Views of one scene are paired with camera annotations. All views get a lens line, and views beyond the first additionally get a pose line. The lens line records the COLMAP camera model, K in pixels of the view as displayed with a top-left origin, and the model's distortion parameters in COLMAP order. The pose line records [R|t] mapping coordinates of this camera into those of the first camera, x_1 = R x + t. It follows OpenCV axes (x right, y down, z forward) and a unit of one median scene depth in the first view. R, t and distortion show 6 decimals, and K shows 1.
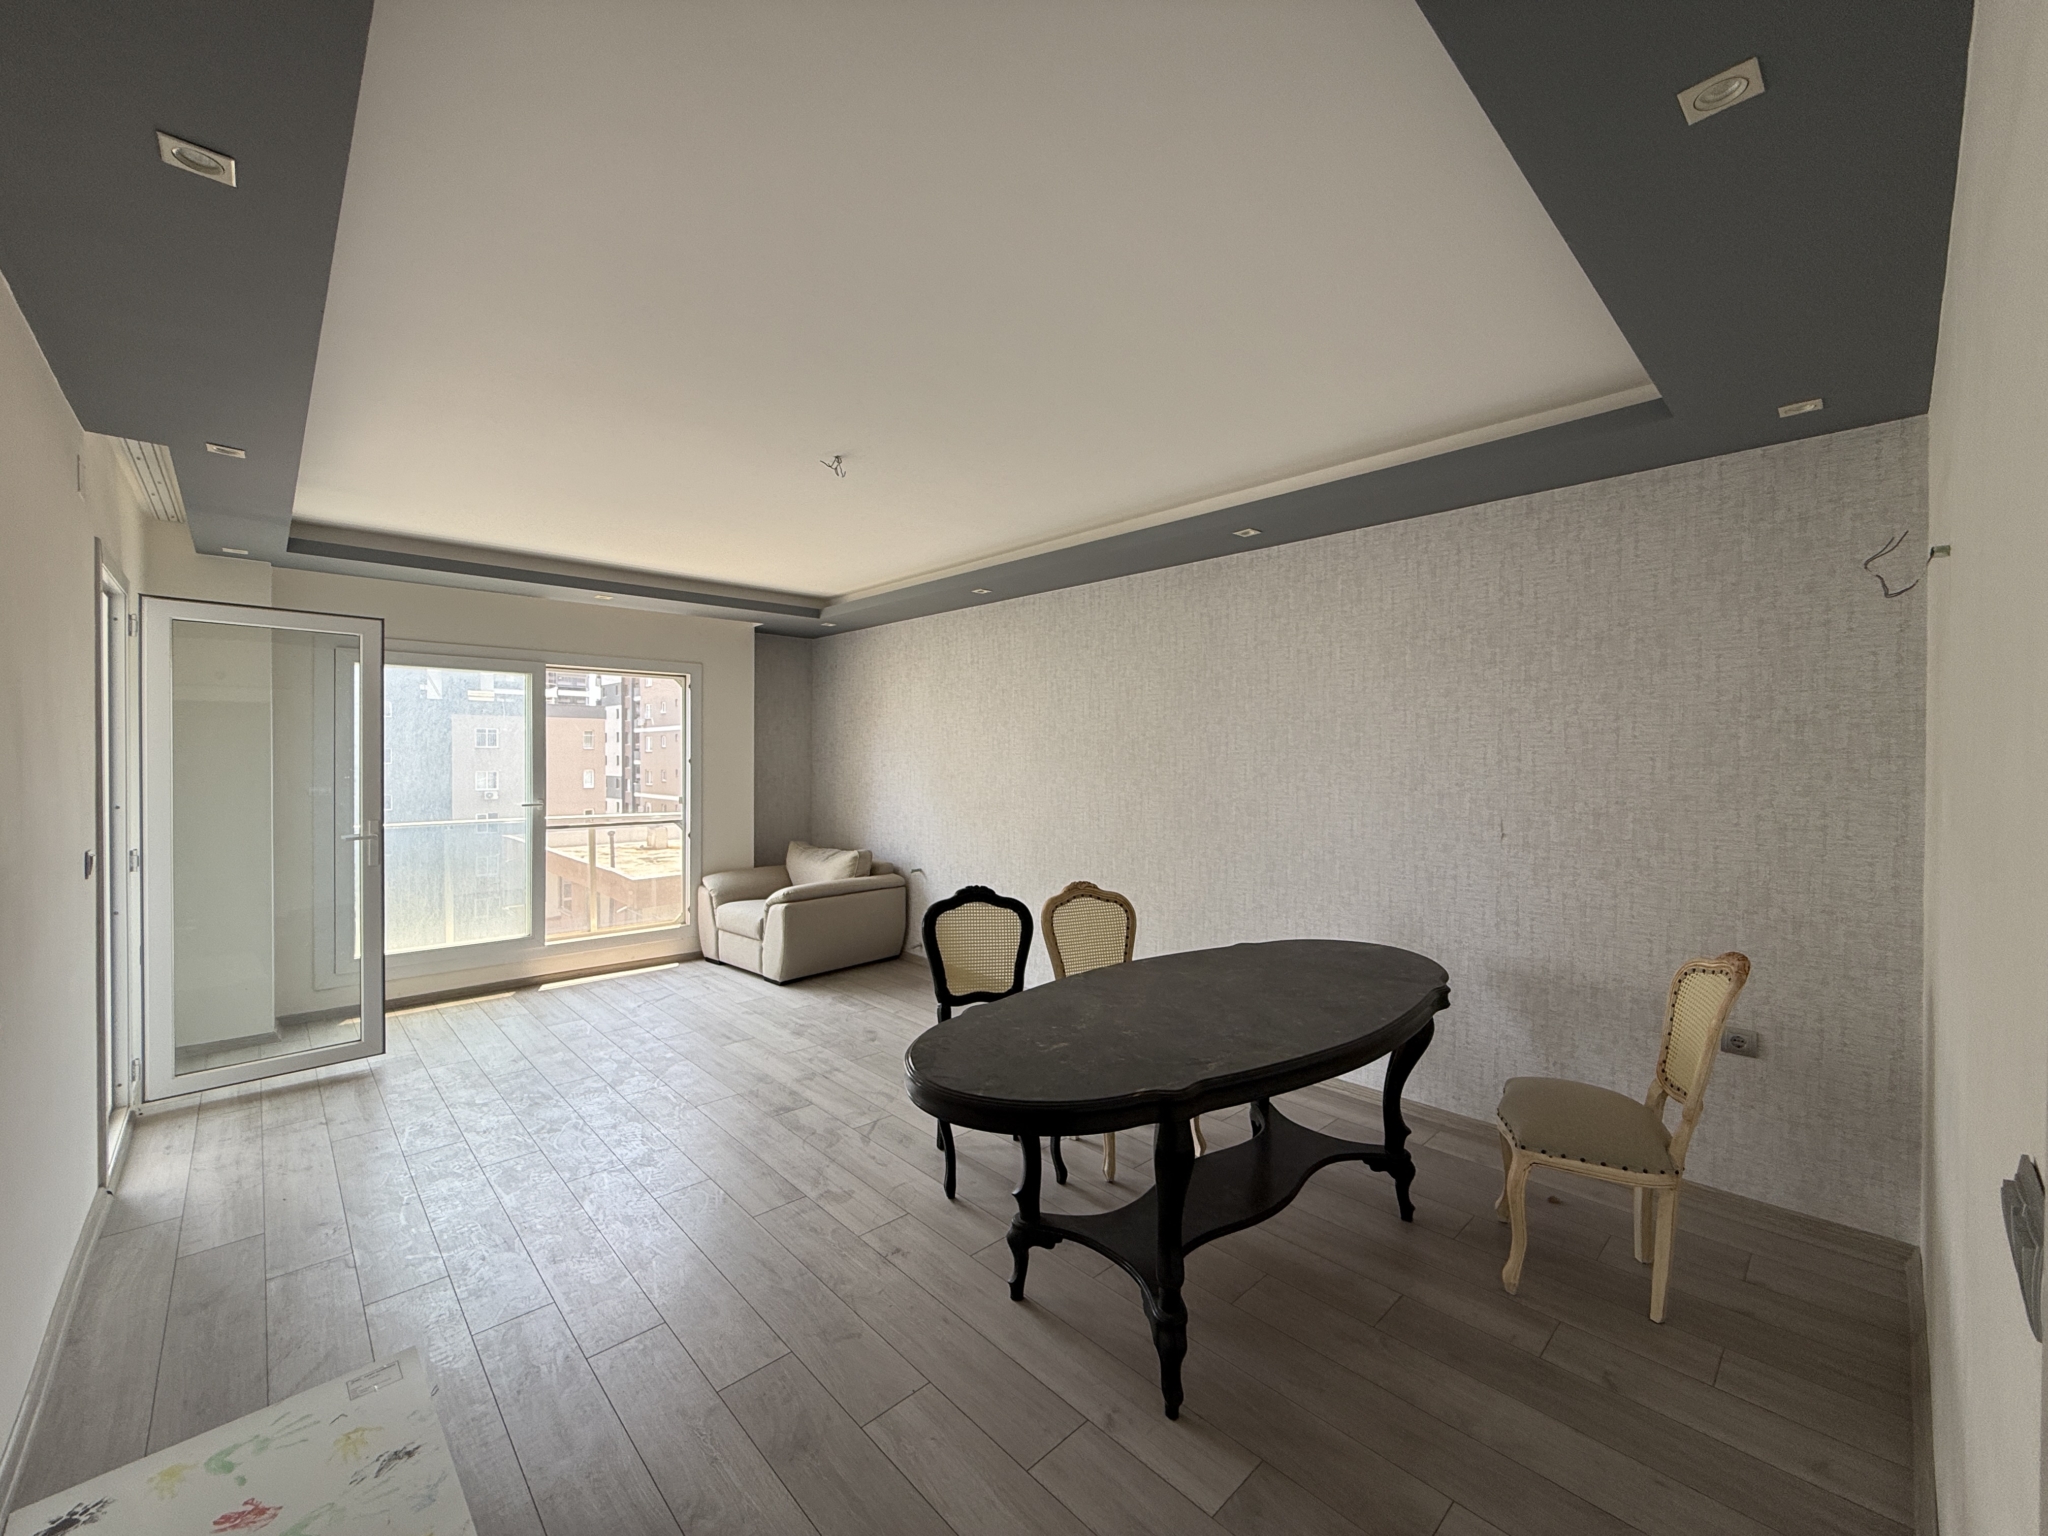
lens RADIAL K [[812.5, 0, 1021.9], [0, 812.5, 766.7], [0, 0, 1]] dist [0.000224, -0.000320]
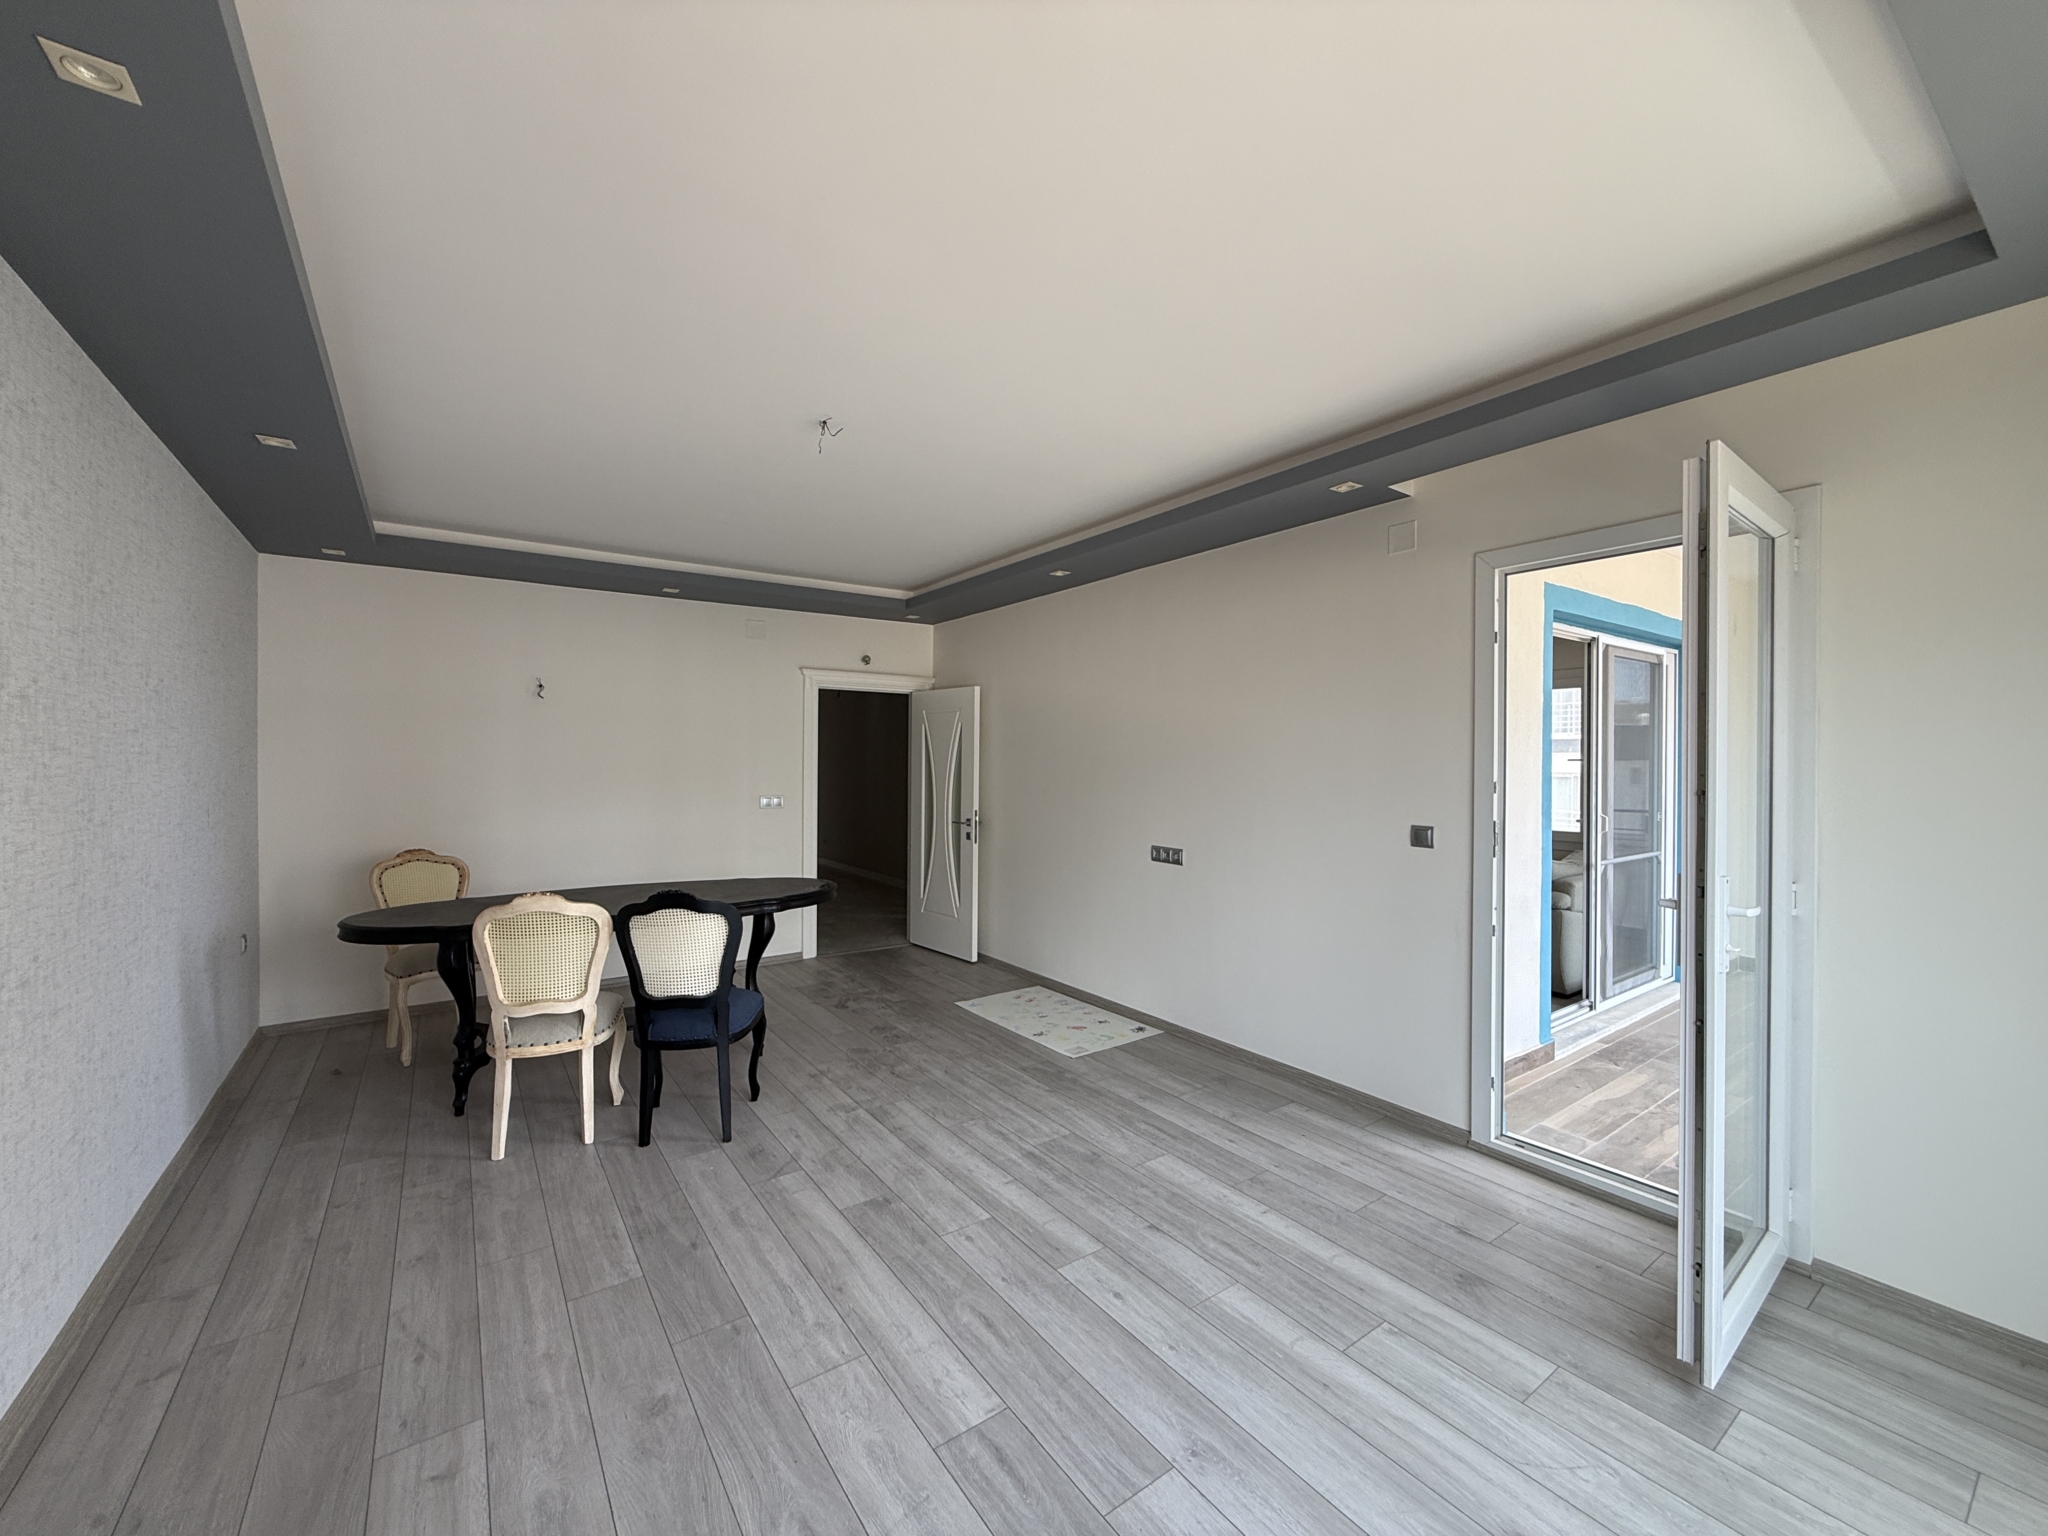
lens RADIAL K [[809.6, 0, 1024.0], [0, 809.6, 768.0], [0, 0, 1]] dist [0.000529, -0.000150]
pose [[-0.989970, -0.006522, 0.141124, -0.573122], [-0.004351, 0.999867, 0.015691, -0.002336], [-0.141208, 0.014920, -0.989868, 1.853813]]
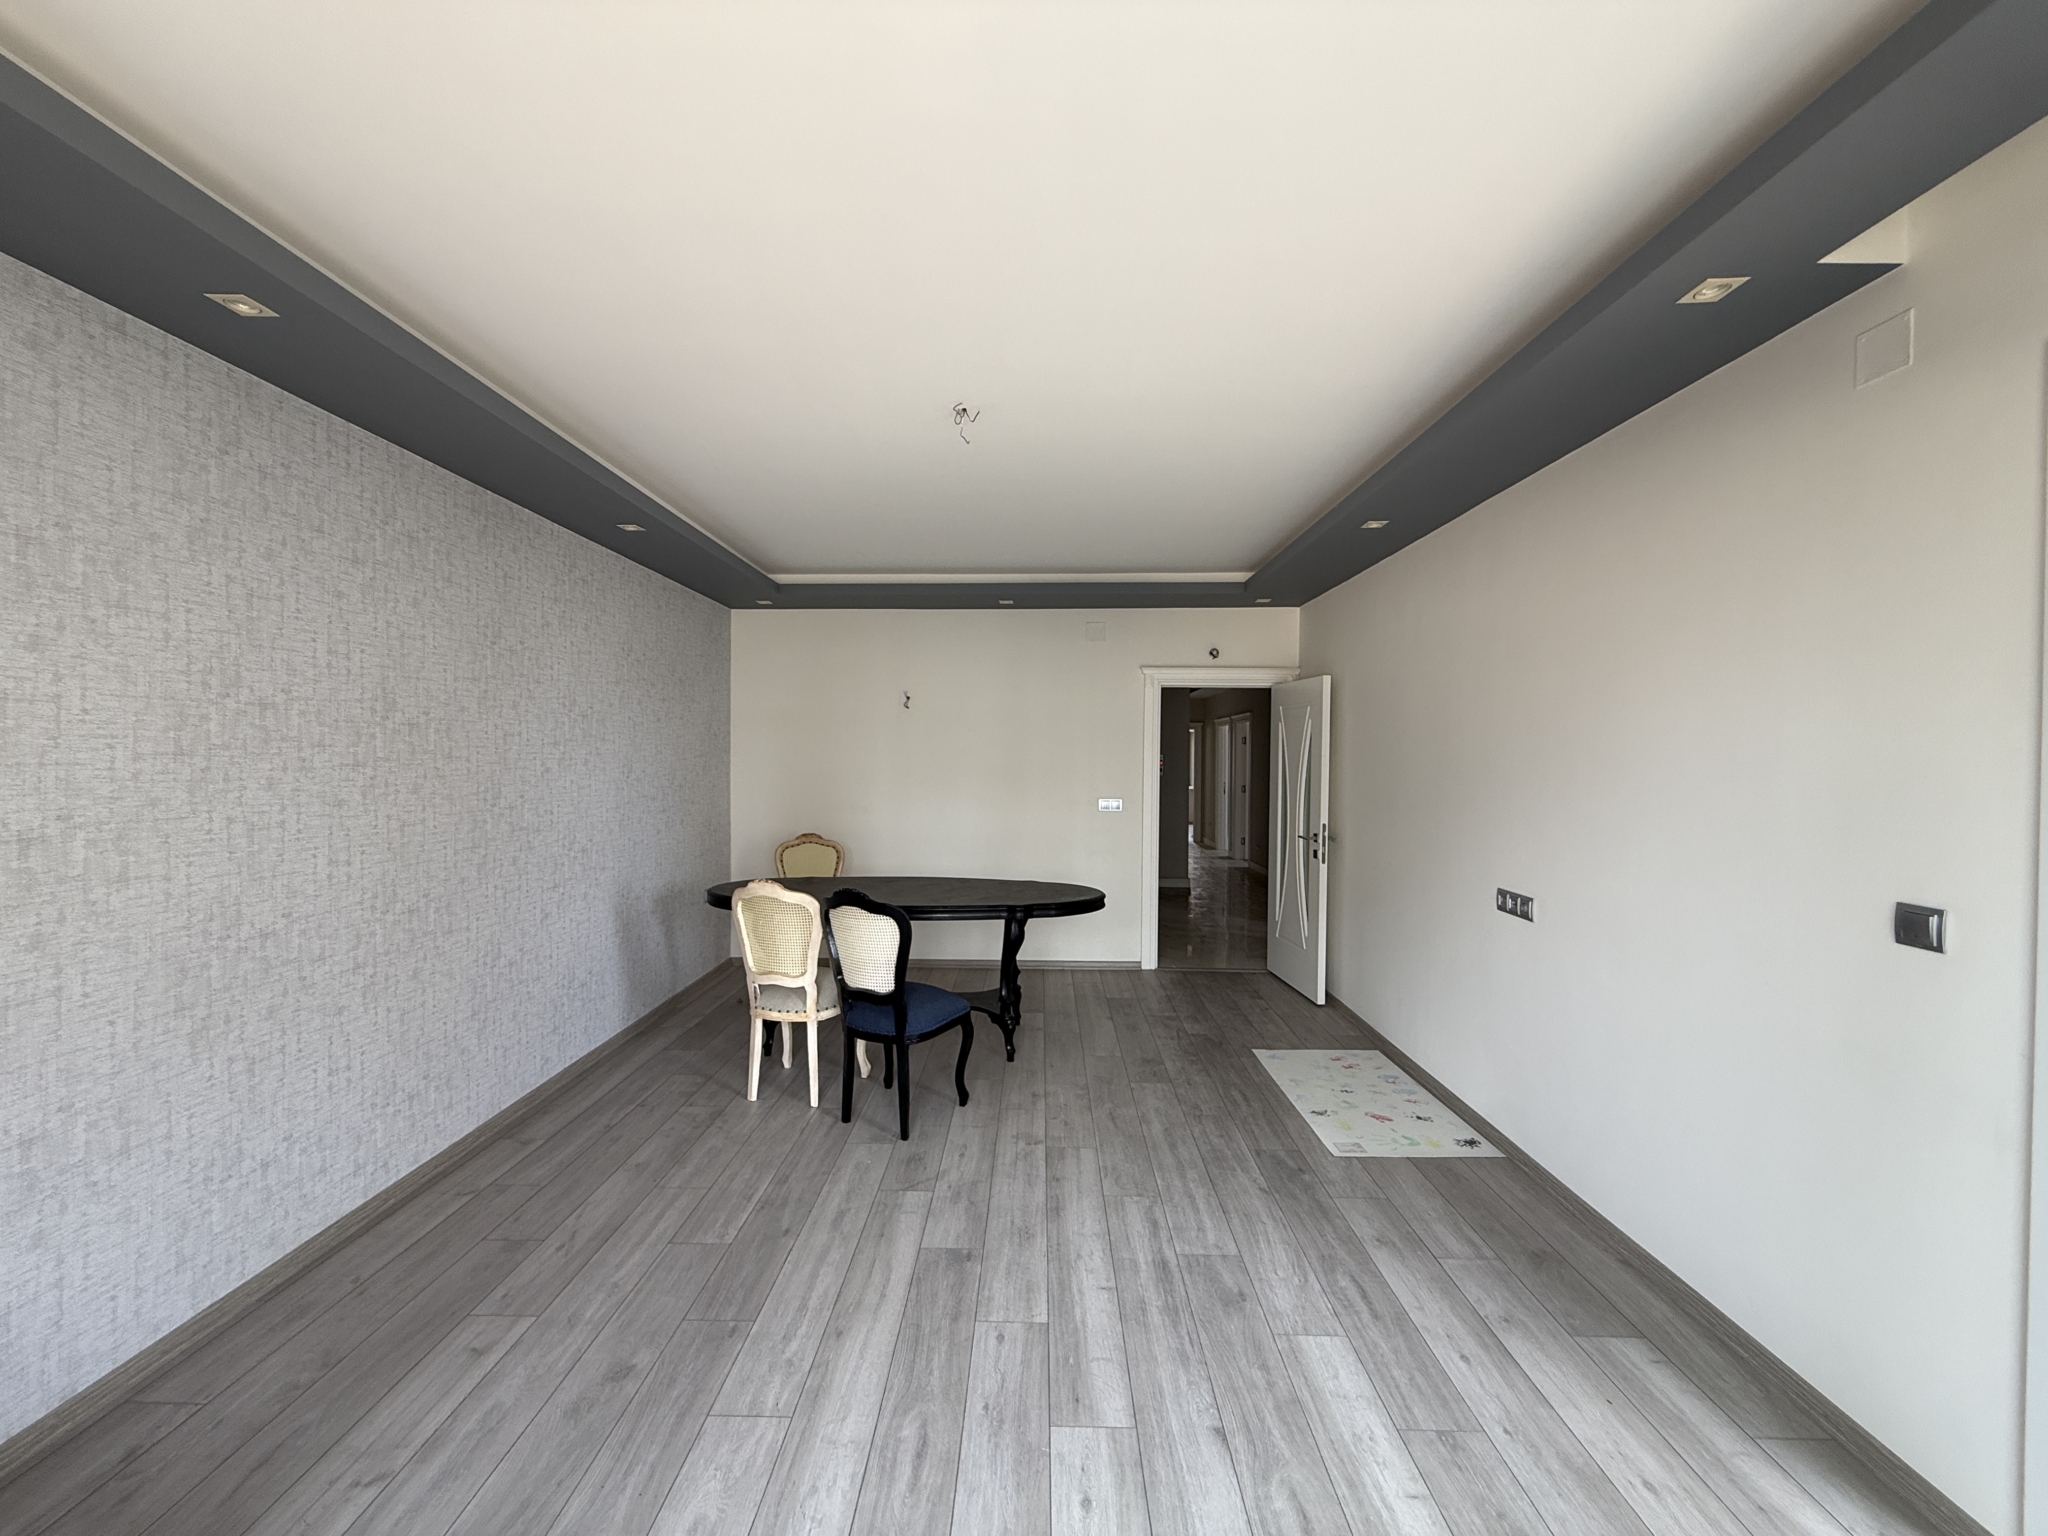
lens RADIAL K [[812.5, 0, 1021.9], [0, 812.5, 766.7], [0, 0, 1]] dist [0.000224, -0.000320]
pose [[-0.710893, -0.015043, 0.703140, -0.874621], [-0.002675, 0.999822, 0.018685, -0.012482], [-0.703295, 0.011403, -0.710806, 1.555644]]
